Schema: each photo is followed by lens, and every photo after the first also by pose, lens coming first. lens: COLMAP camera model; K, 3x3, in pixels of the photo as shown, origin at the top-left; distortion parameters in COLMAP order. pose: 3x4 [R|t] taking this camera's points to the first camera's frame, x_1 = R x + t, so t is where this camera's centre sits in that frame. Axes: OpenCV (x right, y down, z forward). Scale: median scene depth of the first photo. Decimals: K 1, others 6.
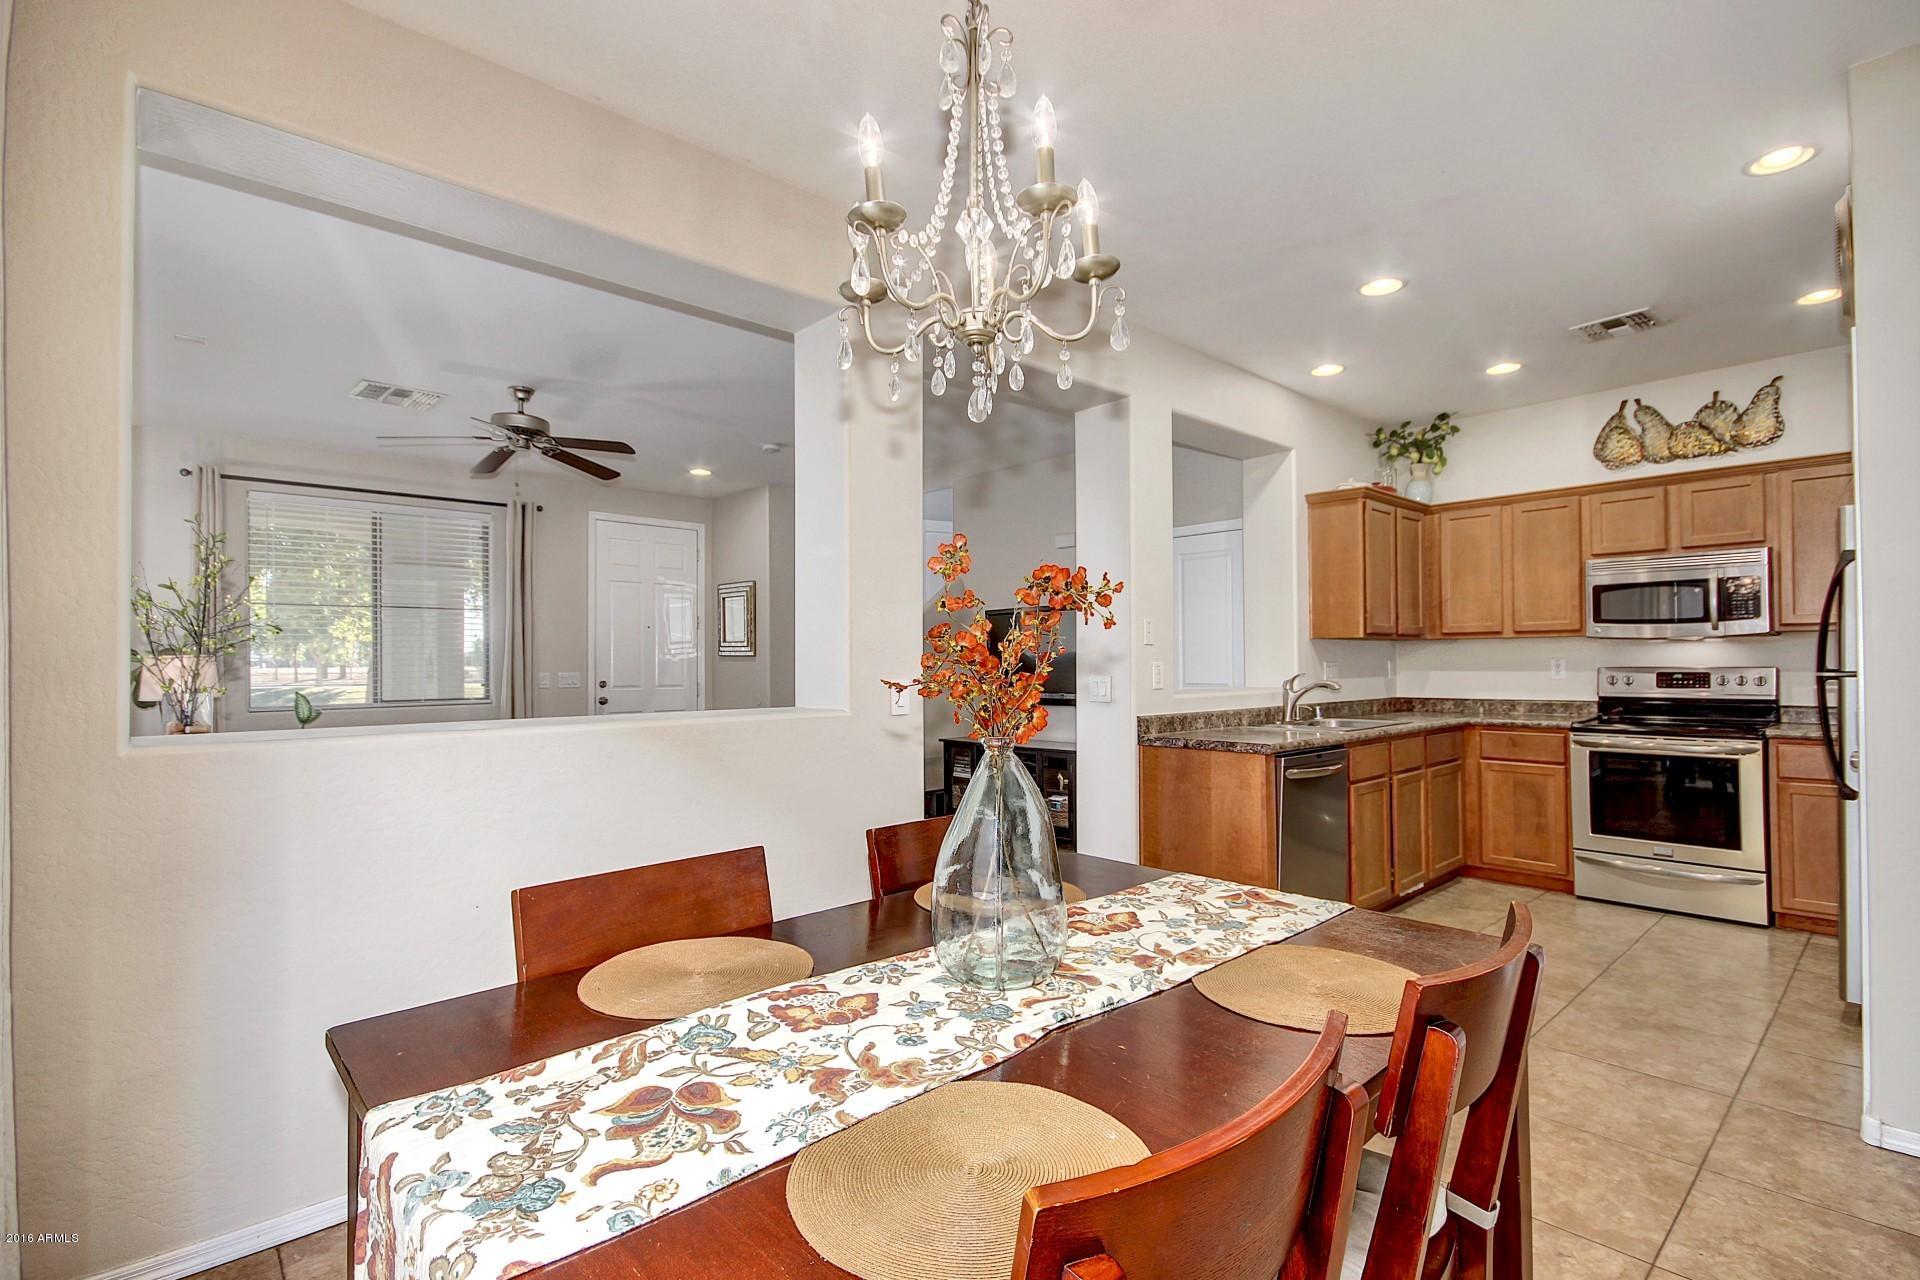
lens RADIAL K [[884.1, 0, 967.9], [0, 884.1, 650.1], [0, 0, 1]] dist [-0.000212, -0.001181]
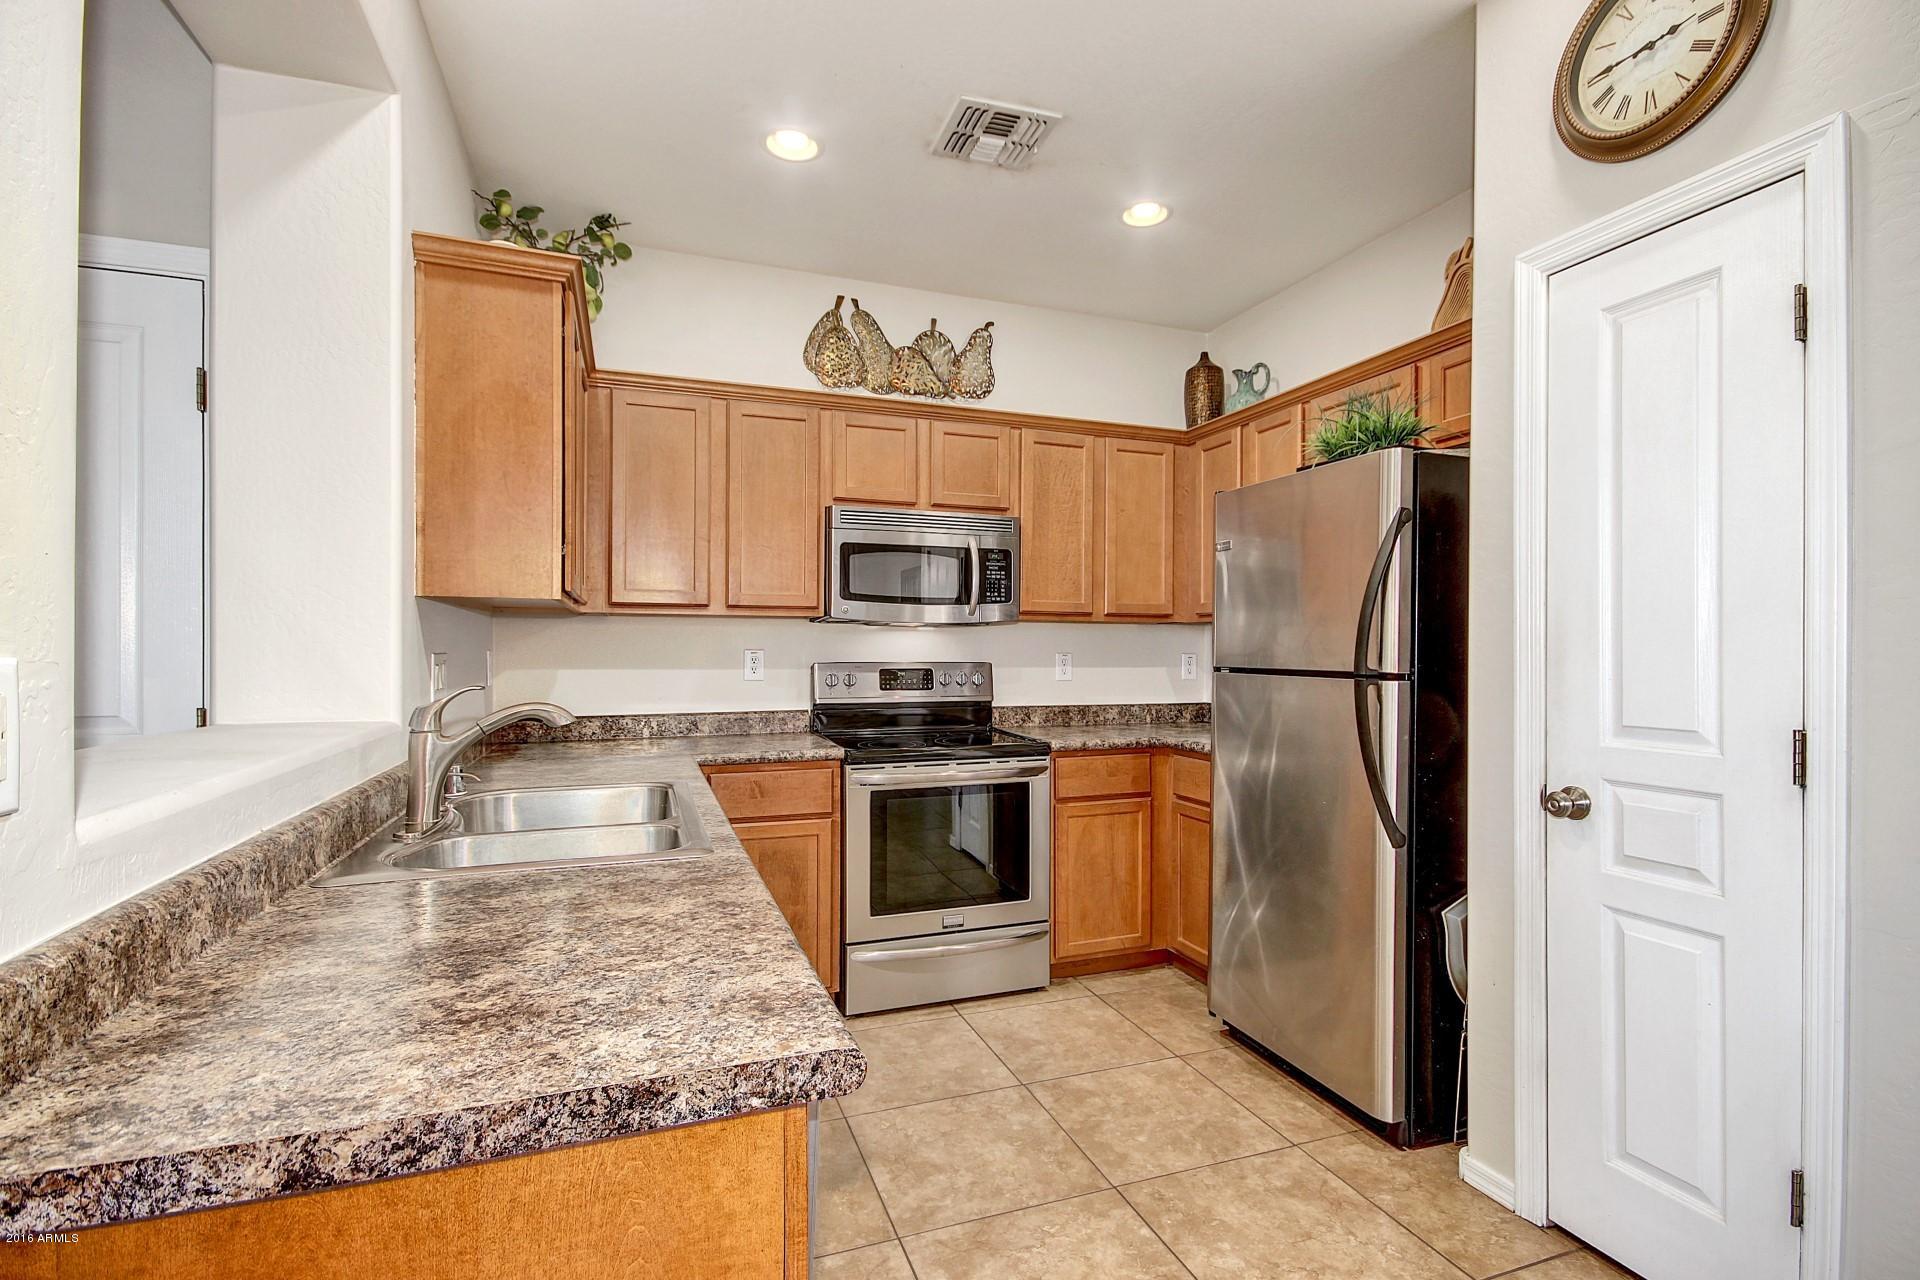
lens RADIAL K [[884.1, 0, 973.0], [0, 884.1, 647.5], [0, 0, 1]] dist [-0.000212, -0.001181]
pose [[0.359008, 0.008278, 0.933298, 0.109569], [-0.020755, 0.999784, -0.000884, 0.005785], [-0.933104, -0.019053, 0.359102, 0.659014]]
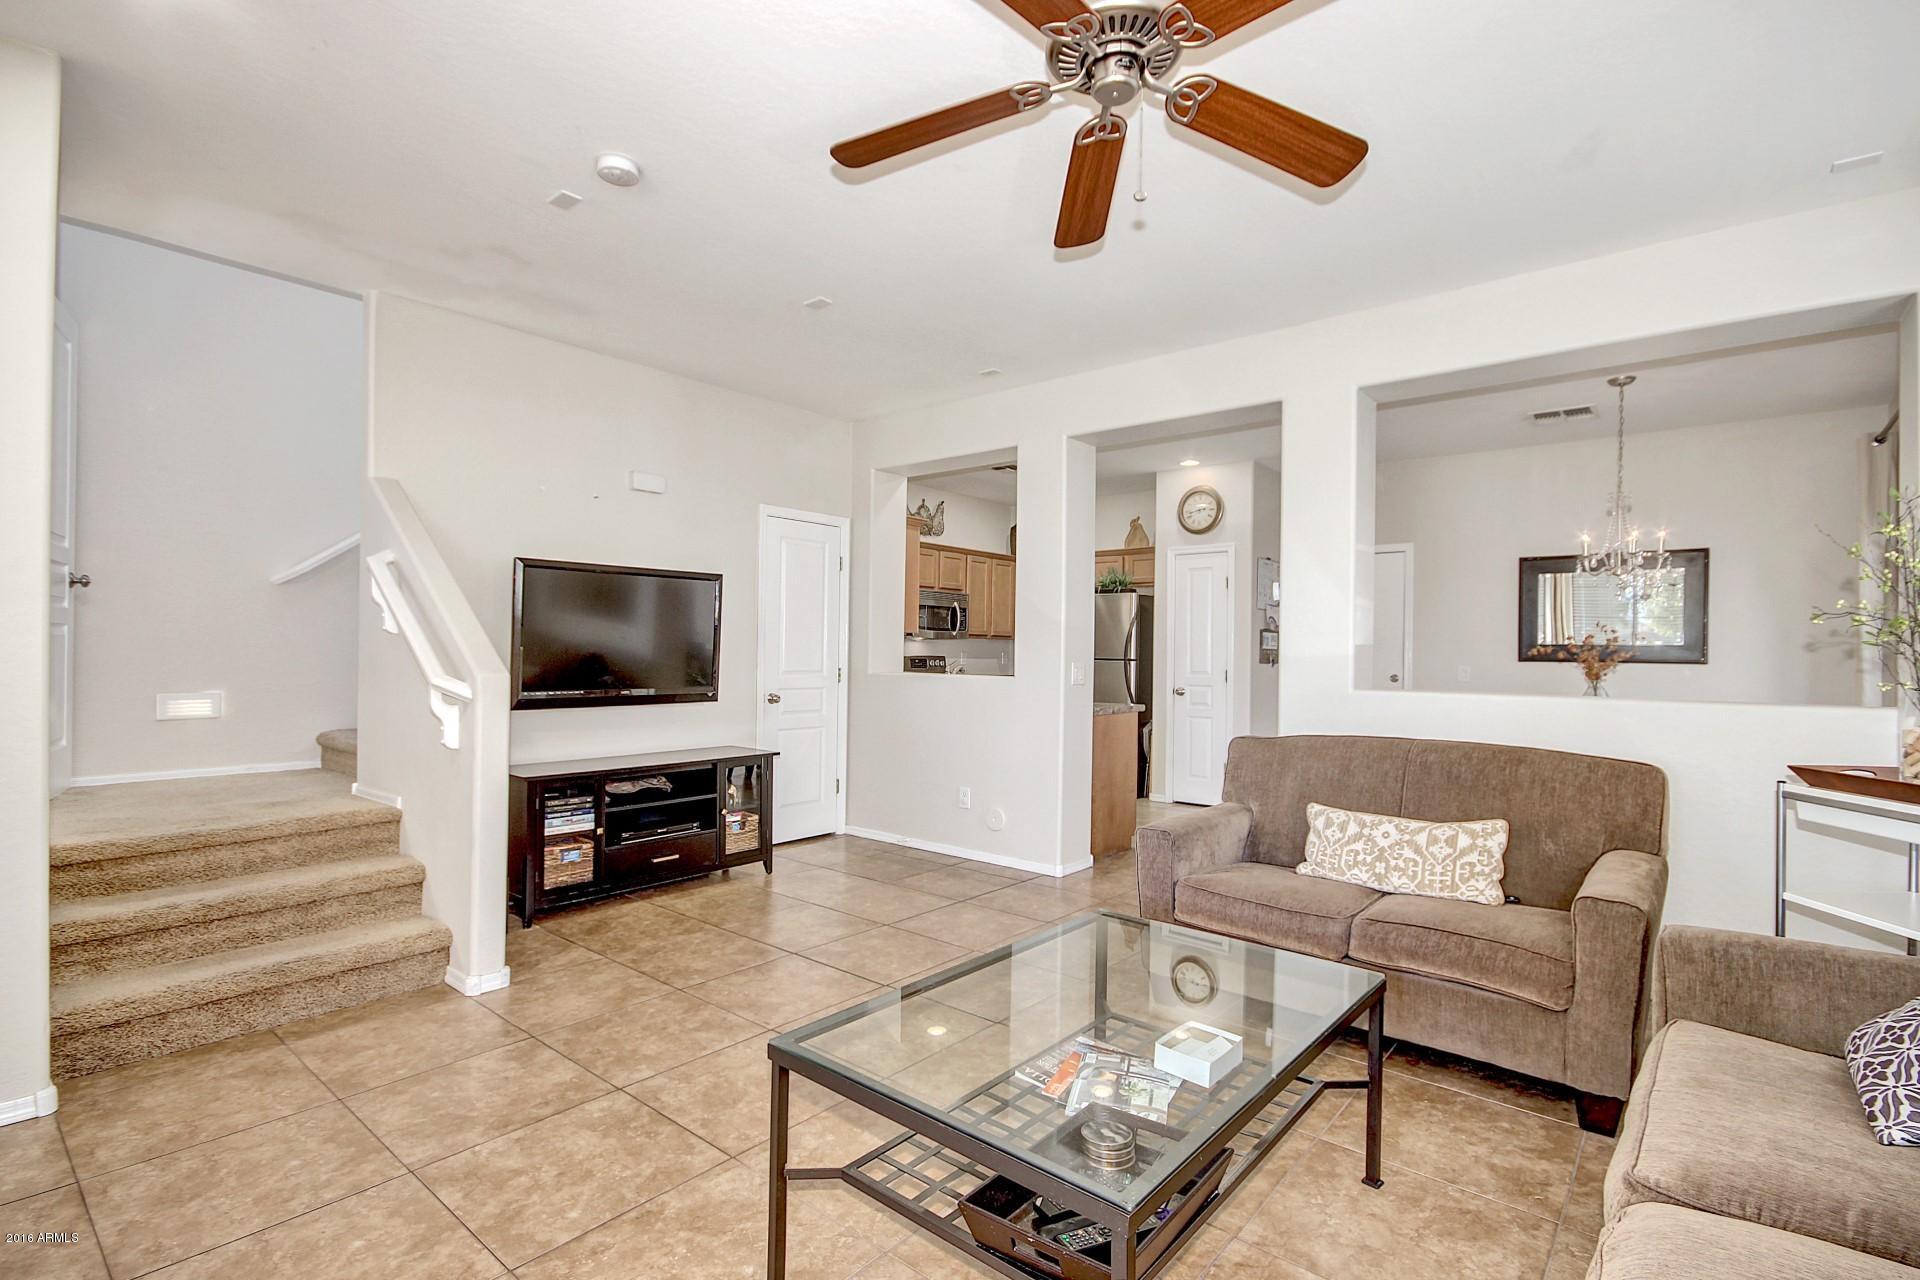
lens RADIAL K [[884.1, 0, 955.6], [0, 884.1, 647.7], [0, 0, 1]] dist [-0.000212, -0.001181]
pose [[-0.144148, 0.008284, 0.989521, -0.887490], [-0.031396, 0.999423, -0.012940, 0.024445], [-0.989058, -0.032933, -0.143805, 1.157383]]
